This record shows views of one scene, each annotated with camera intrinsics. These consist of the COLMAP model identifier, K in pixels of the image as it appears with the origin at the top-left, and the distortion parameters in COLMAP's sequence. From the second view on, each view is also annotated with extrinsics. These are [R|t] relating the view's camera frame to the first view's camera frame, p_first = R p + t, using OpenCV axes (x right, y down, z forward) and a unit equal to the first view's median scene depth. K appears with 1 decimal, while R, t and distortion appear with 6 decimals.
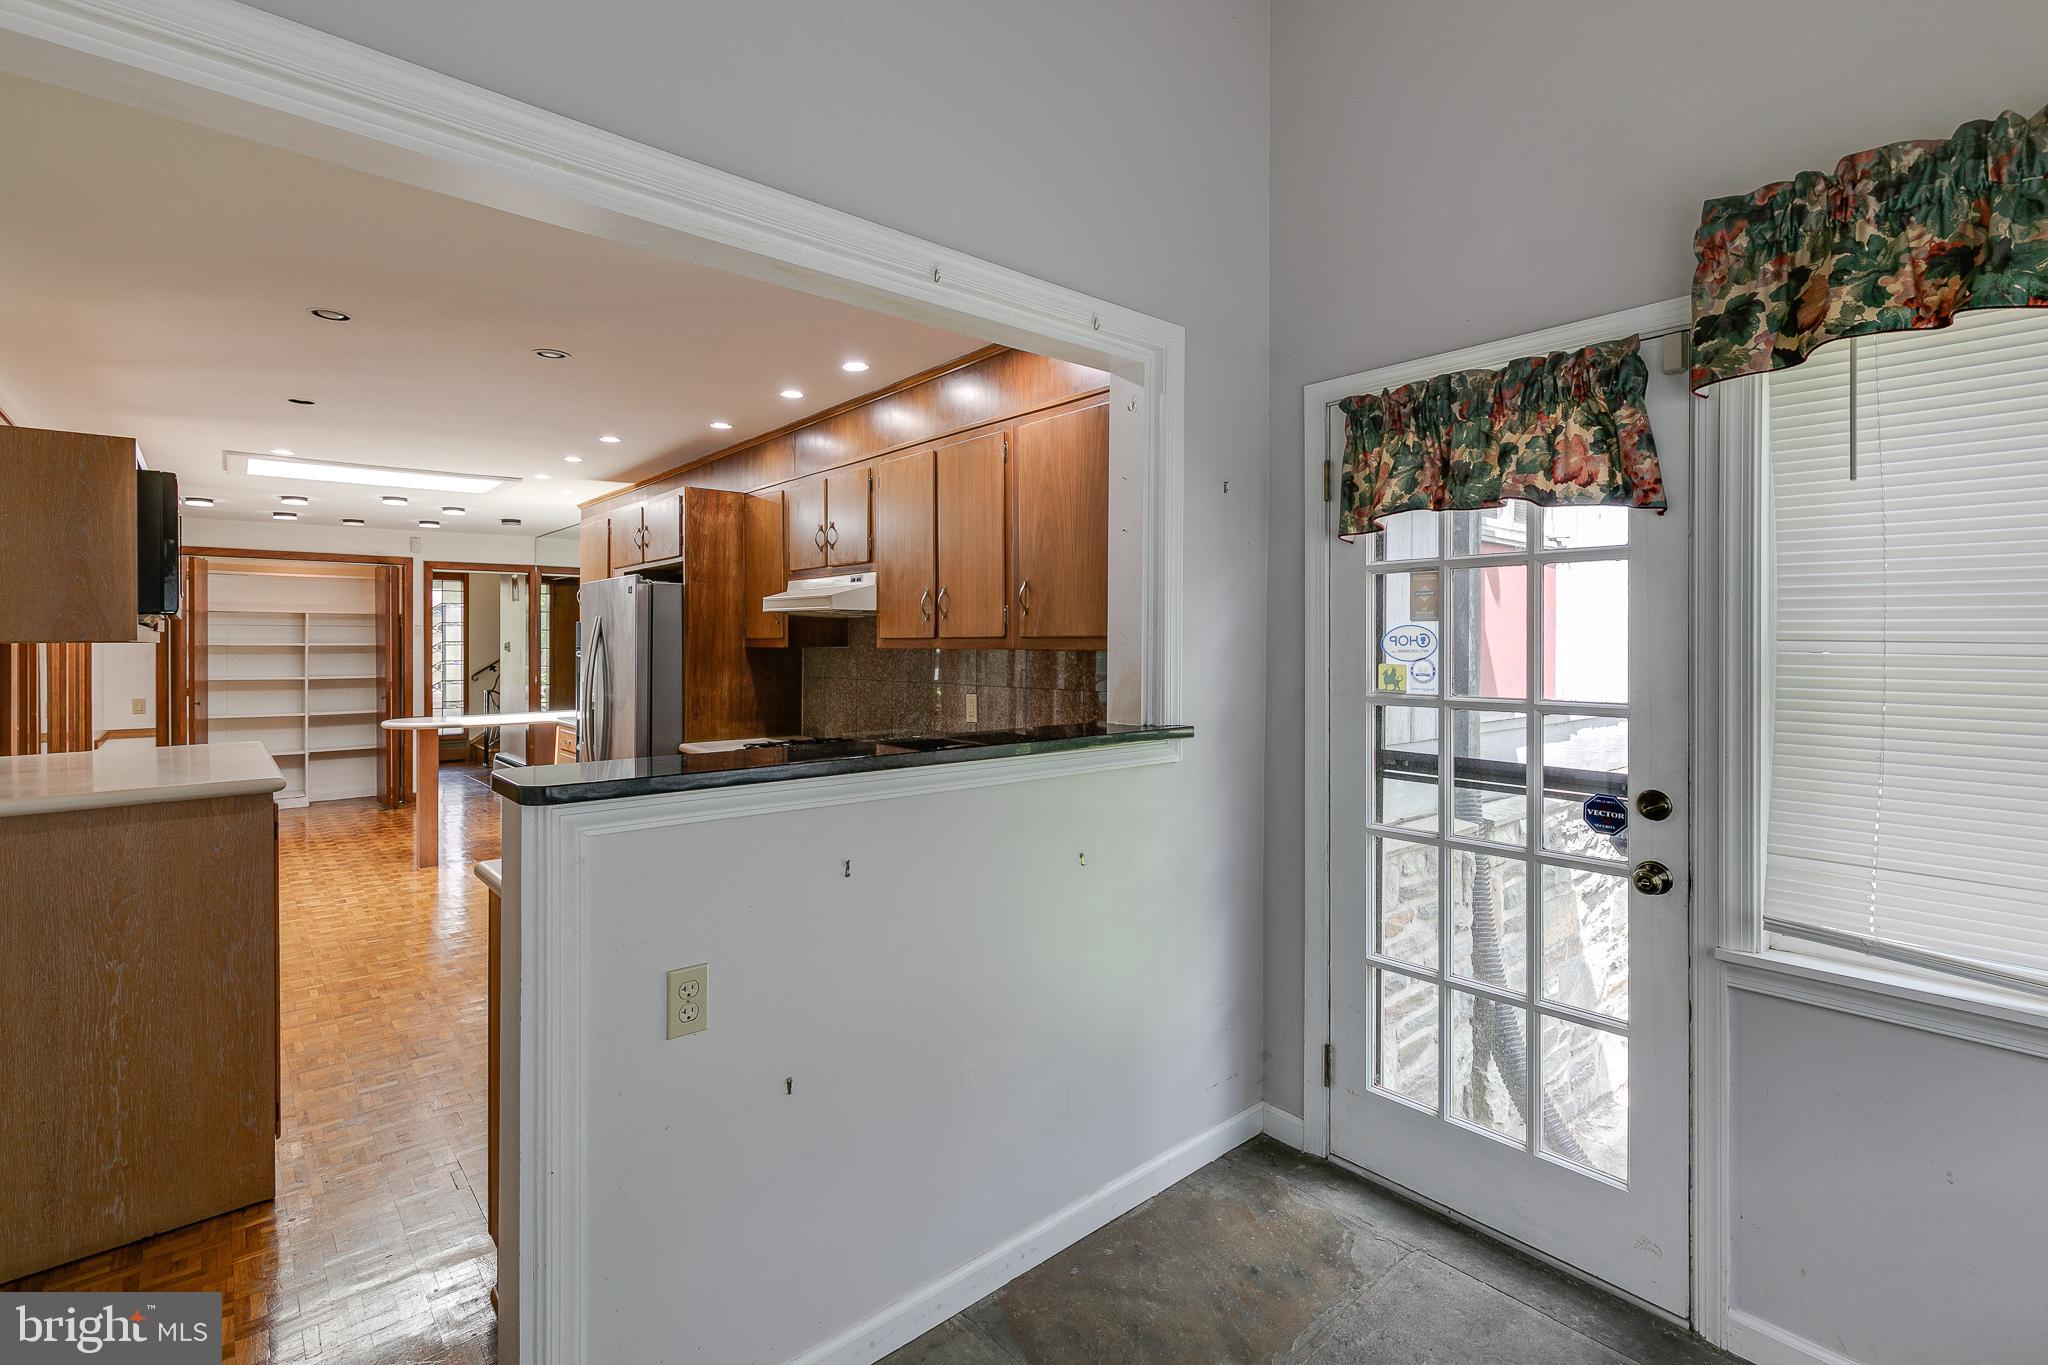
lens RADIAL K [[936.3, 0, 1028.1], [0, 936.3, 643.9], [0, 0, 1]] dist [0.007963, -0.000176]
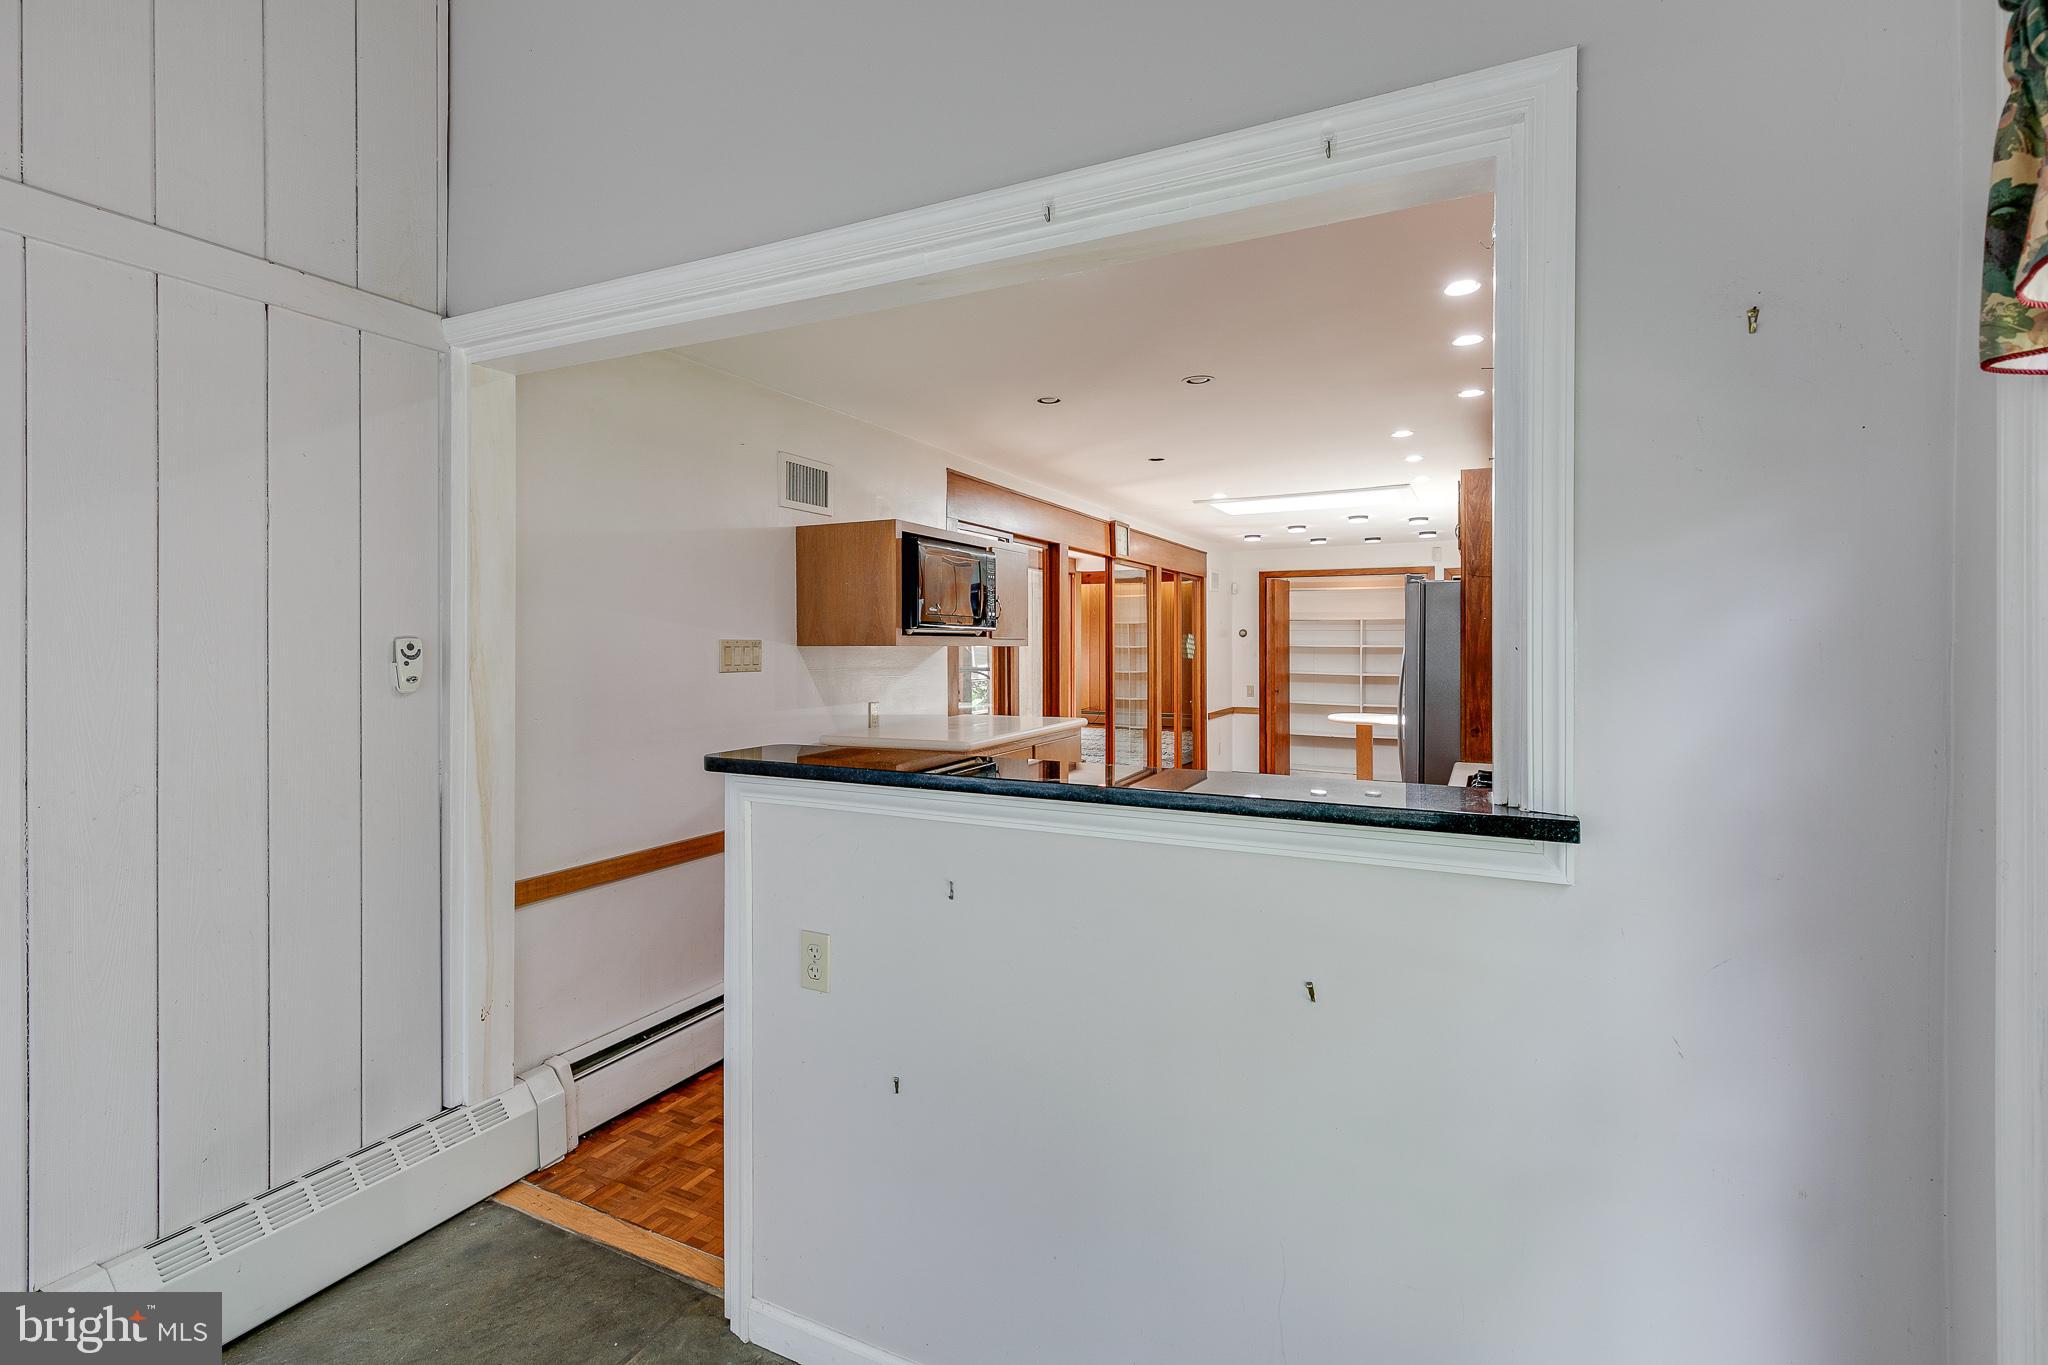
lens RADIAL K [[936.3, 0, 1028.1], [0, 936.3, 643.9], [0, 0, 1]] dist [0.007963, -0.000176]
pose [[0.386739, 0.003222, -0.922184, 0.534608], [-0.004222, 0.999990, 0.001724, -0.008964], [0.922180, 0.003227, 0.386749, 0.529167]]
